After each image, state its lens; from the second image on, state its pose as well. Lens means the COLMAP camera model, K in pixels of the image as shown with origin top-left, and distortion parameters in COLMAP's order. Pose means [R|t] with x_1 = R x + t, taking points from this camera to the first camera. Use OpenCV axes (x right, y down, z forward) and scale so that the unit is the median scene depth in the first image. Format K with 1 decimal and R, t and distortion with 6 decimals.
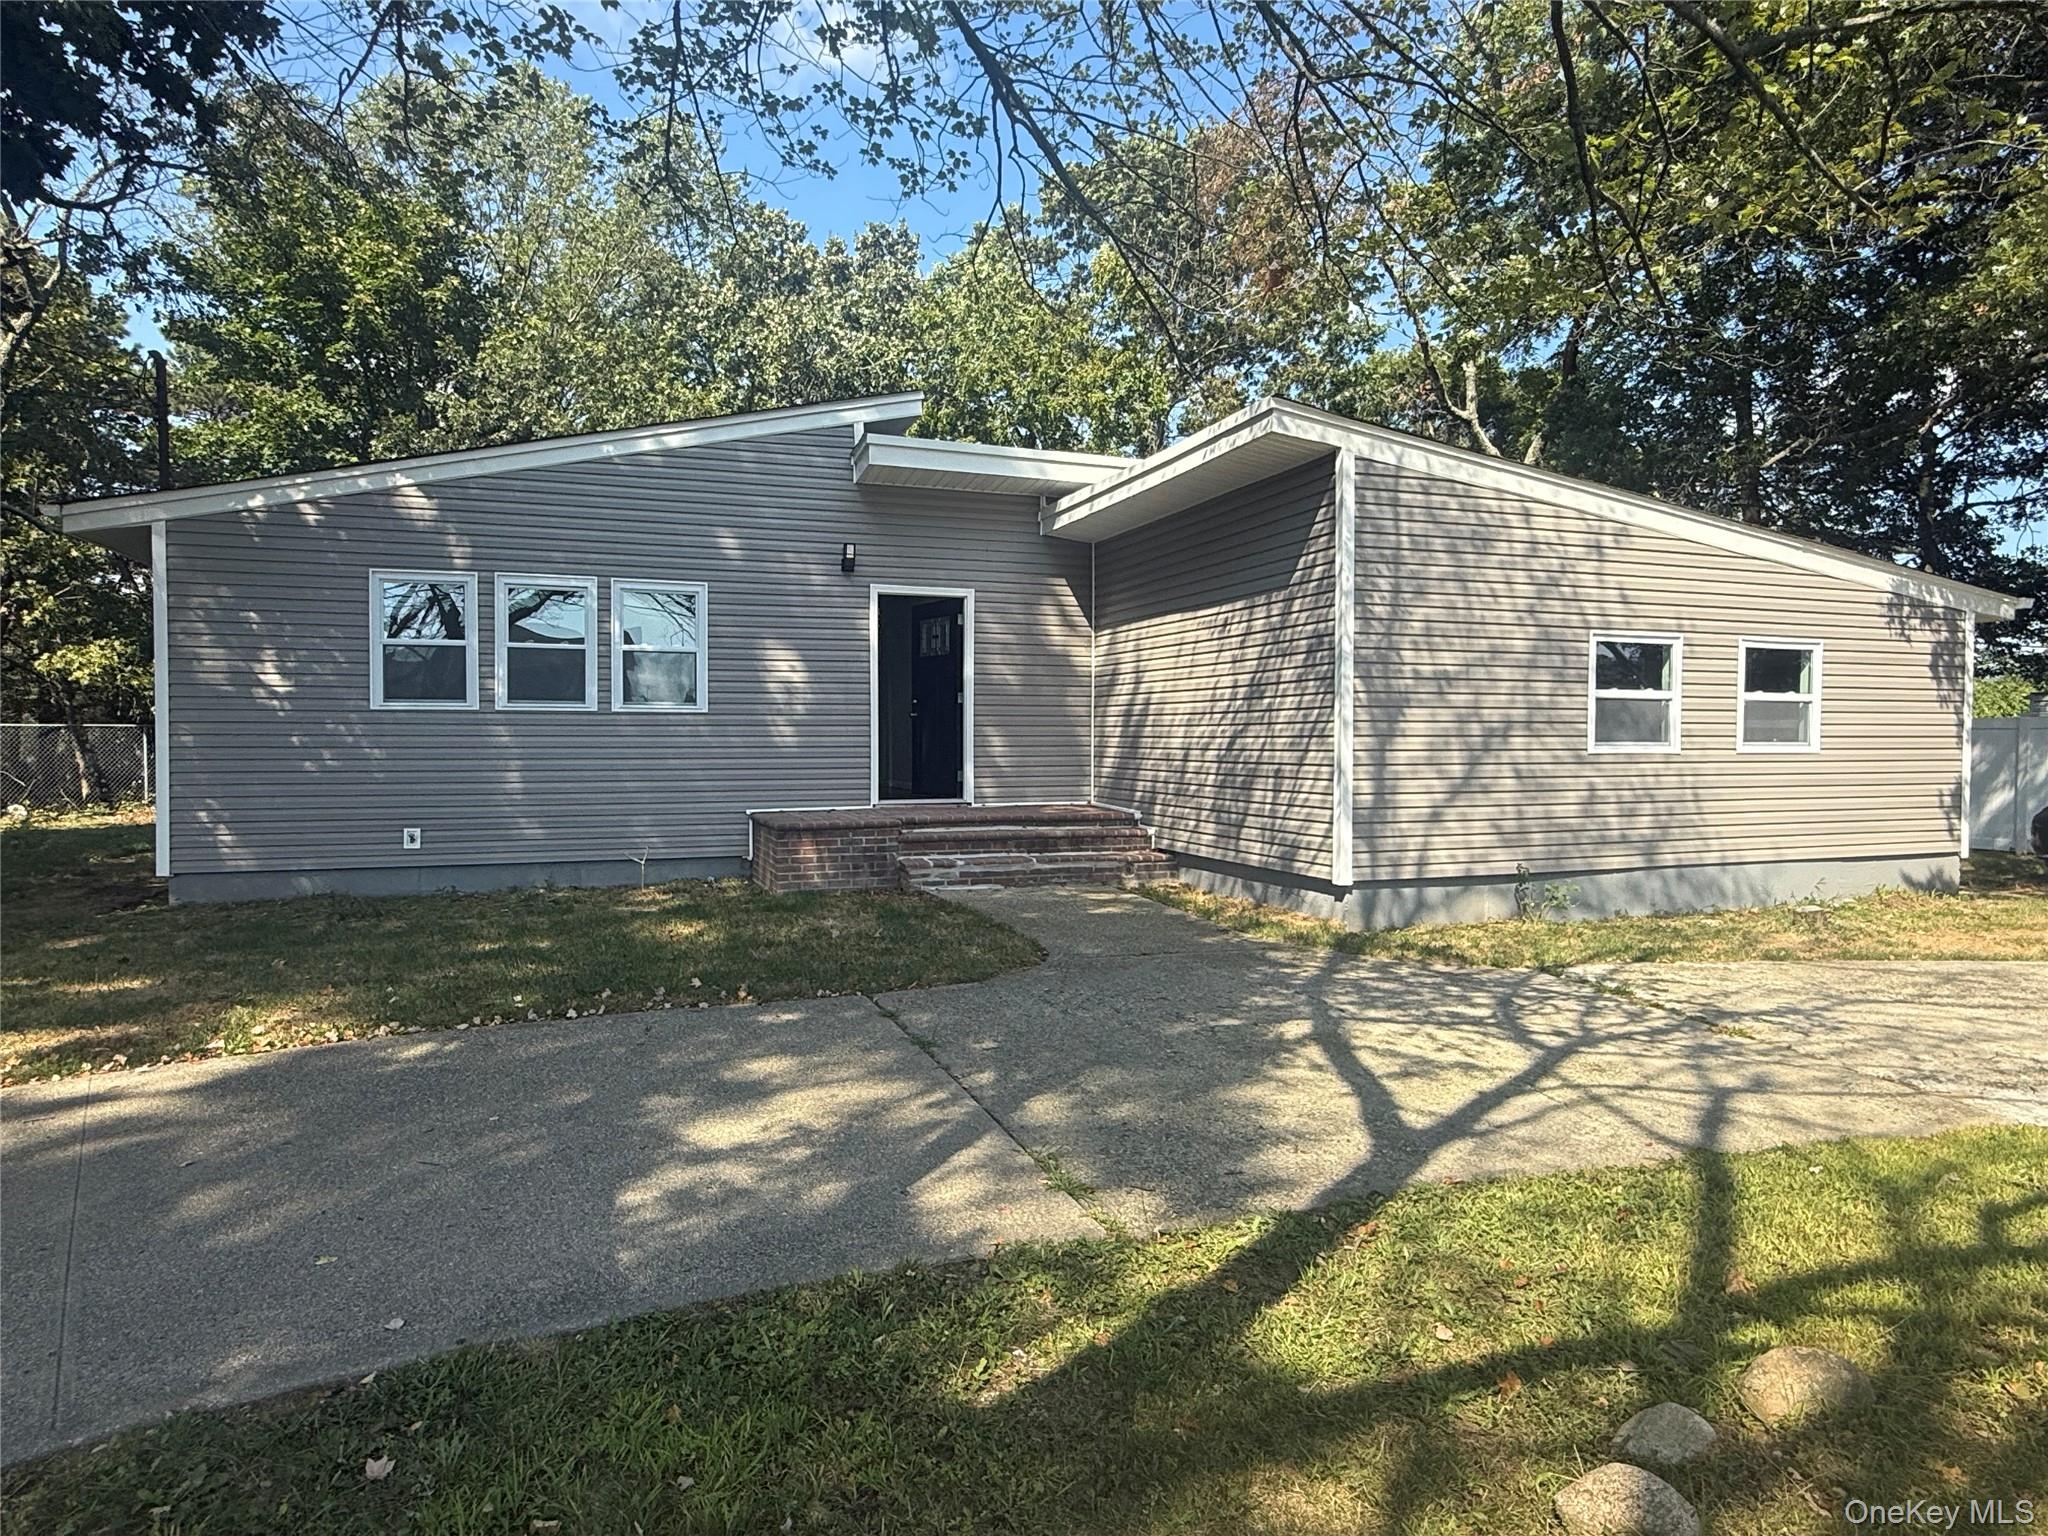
lens RADIAL K [[1195.7, 0, 1009.6], [0, 1195.7, 770.6], [0, 0, 1]] dist [0.005712, 0.009221]
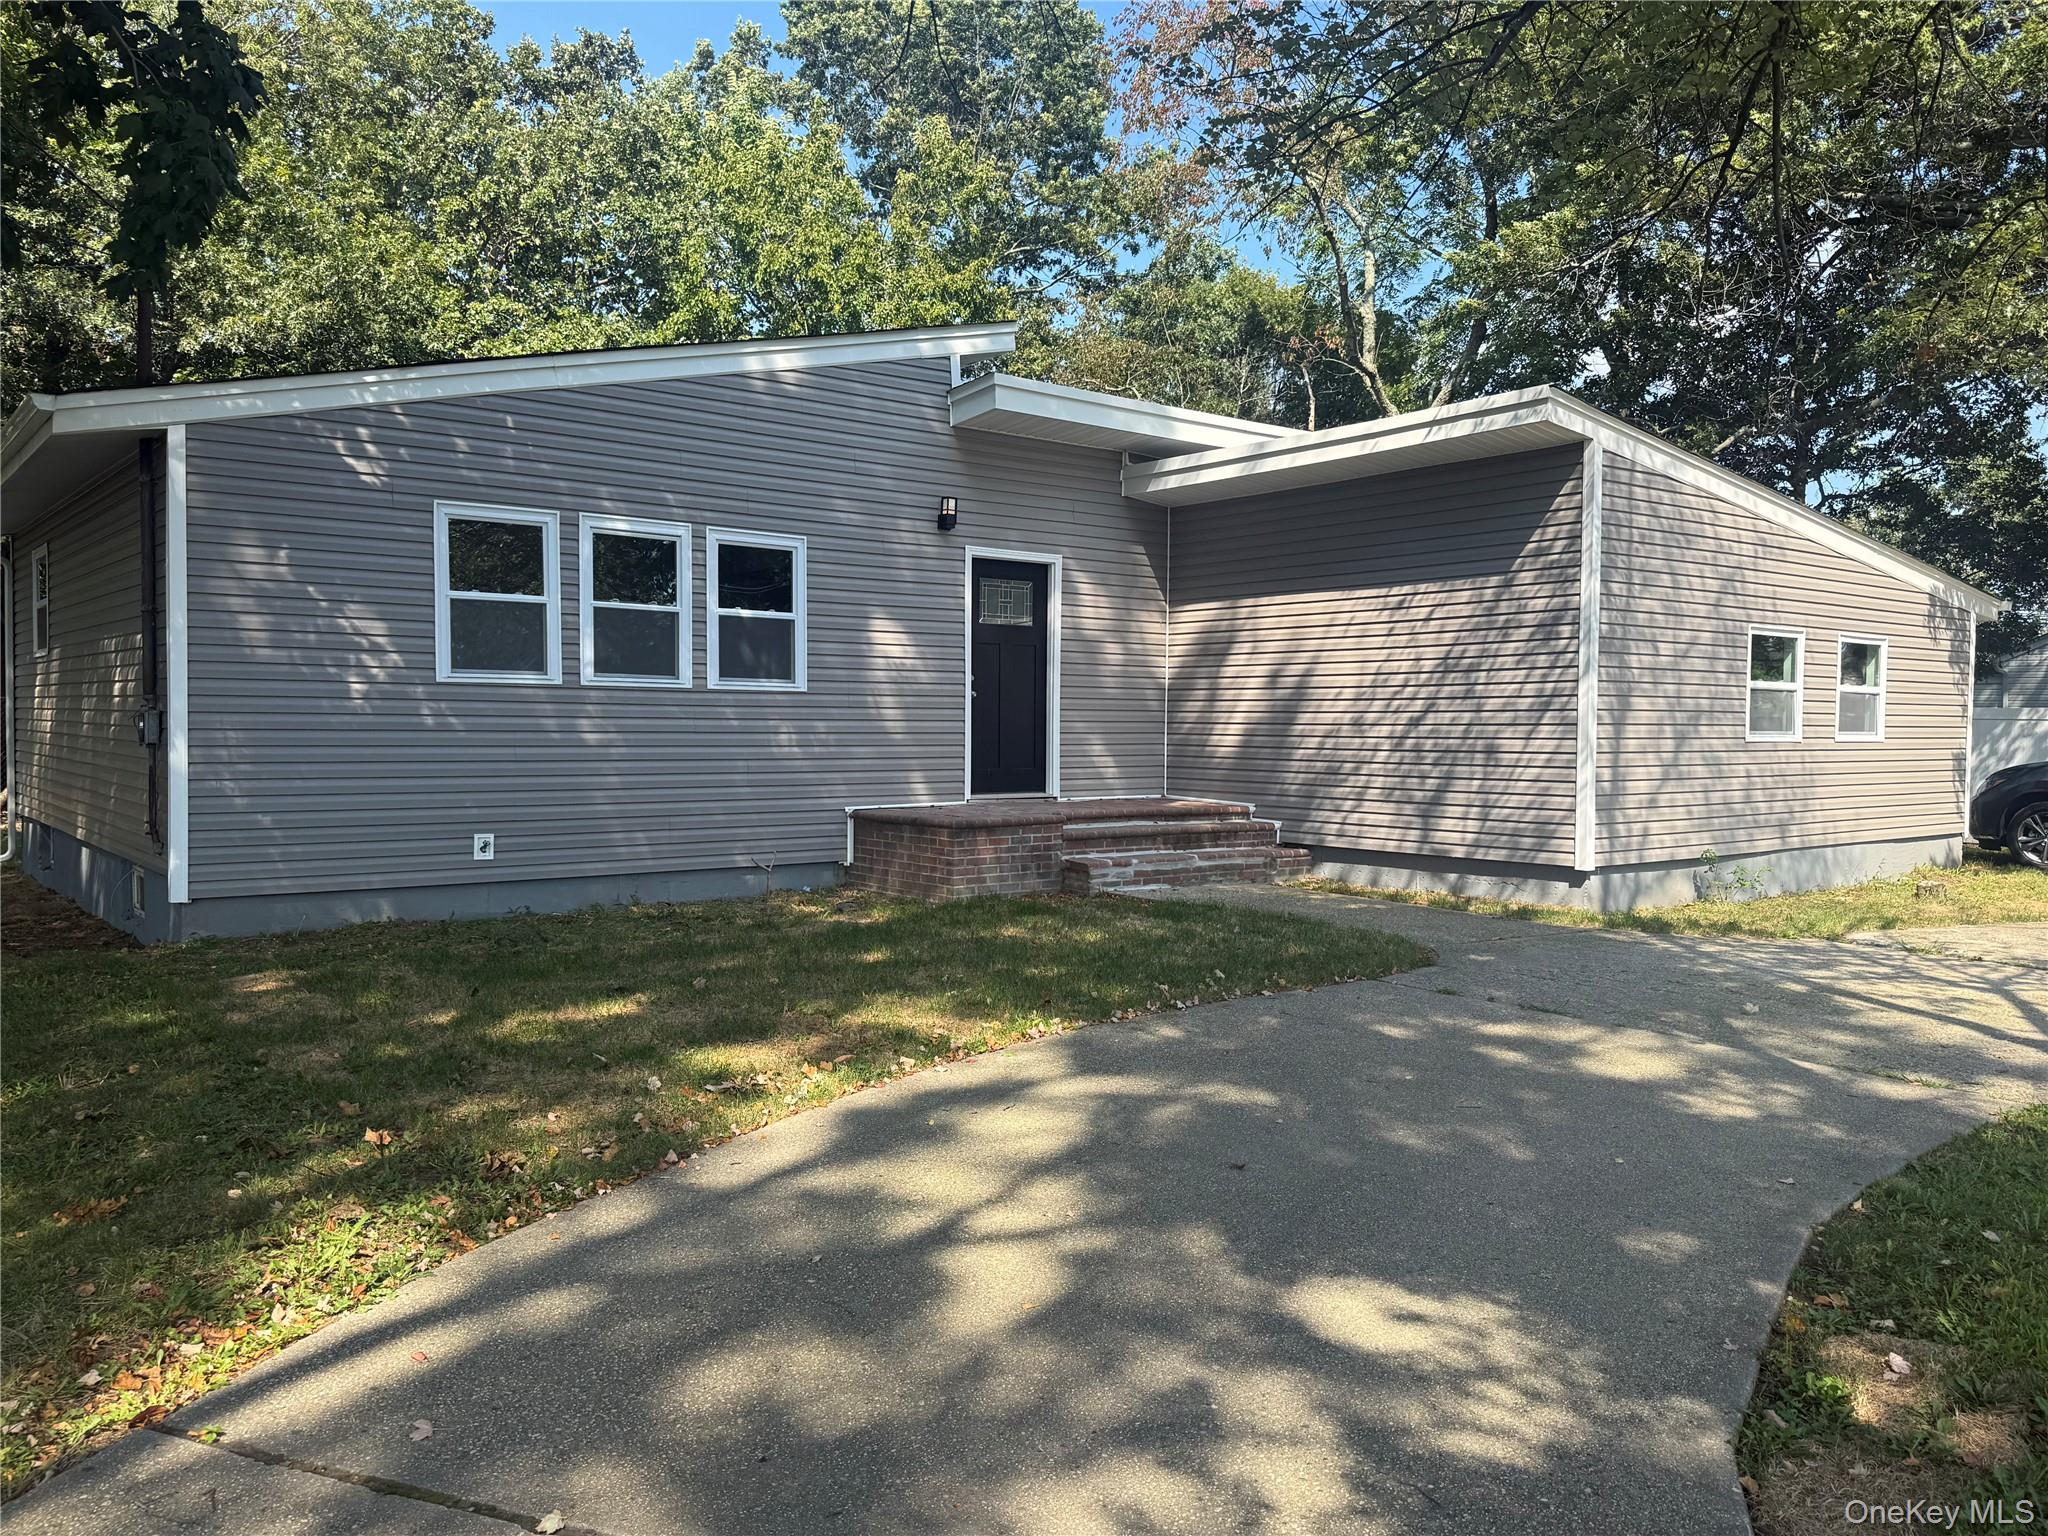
lens RADIAL K [[1544.8, 0, 1030.7], [0, 1544.8, 777.9], [0, 0, 1]] dist [0.080256, -0.035325]
pose [[0.946942, -0.005323, 0.321361, -0.488728], [0.002306, 0.999950, 0.009766, 0.002173], [-0.321397, -0.008507, 0.946906, -0.085918]]
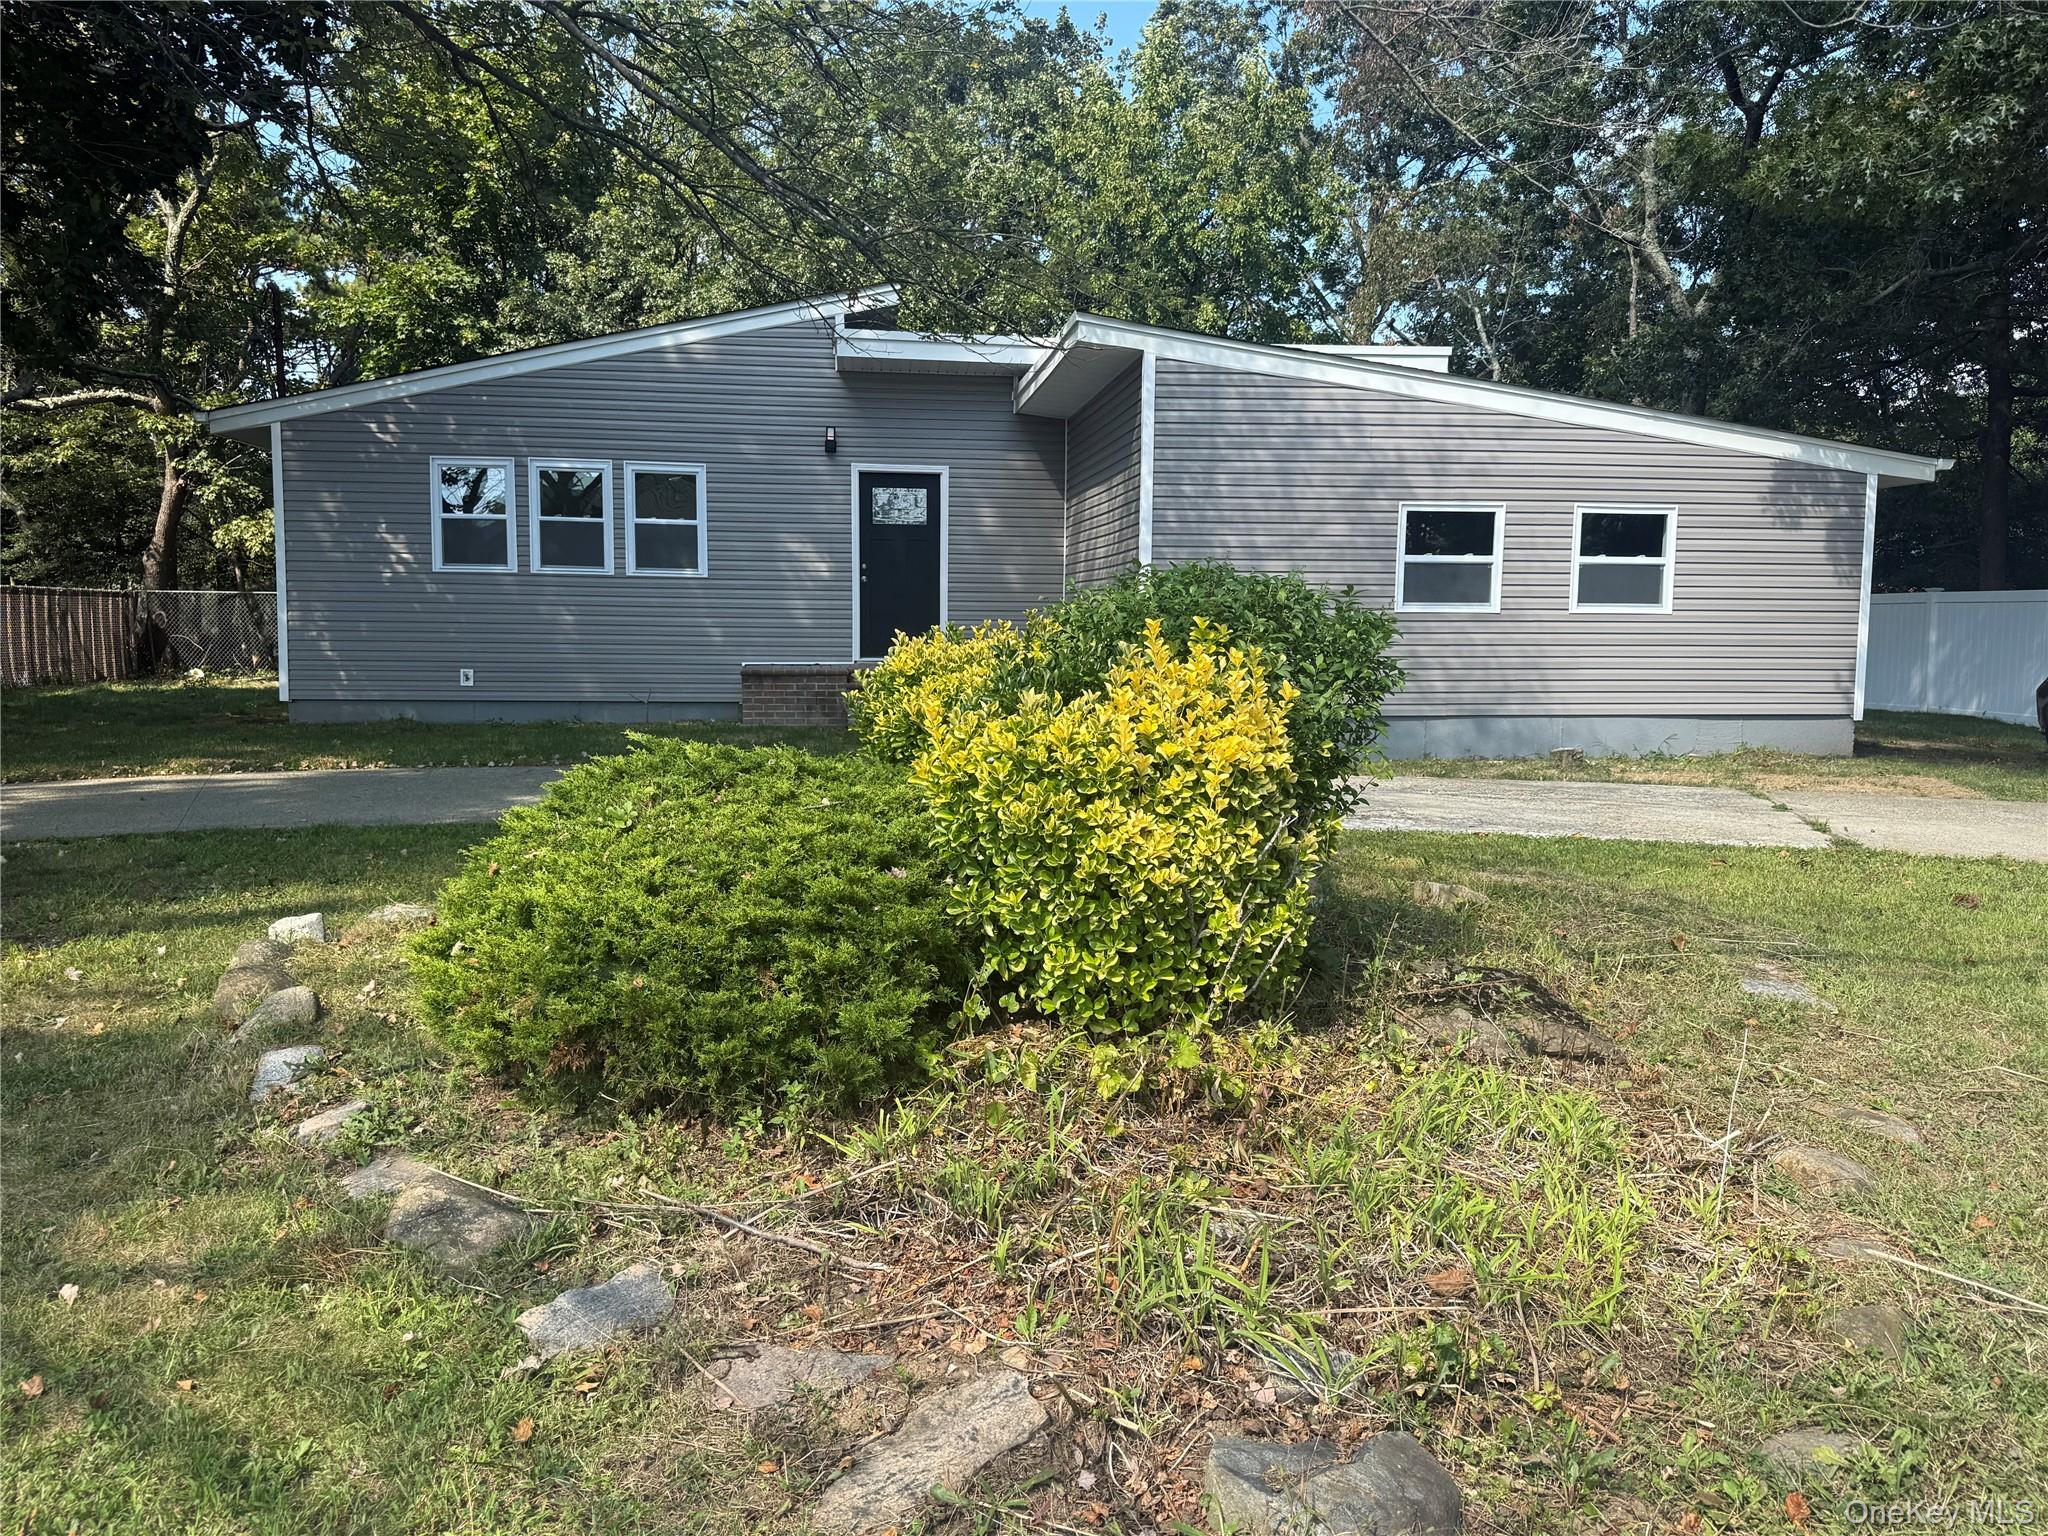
lens RADIAL K [[1544.8, 0, 1029.9], [0, 1544.8, 758.9], [0, 0, 1]] dist [0.080256, -0.035325]
pose [[0.978134, 0.025132, -0.206453, 0.401192], [-0.012632, 0.998018, 0.061644, 0.033775], [0.207593, -0.057688, 0.976513, -0.452569]]
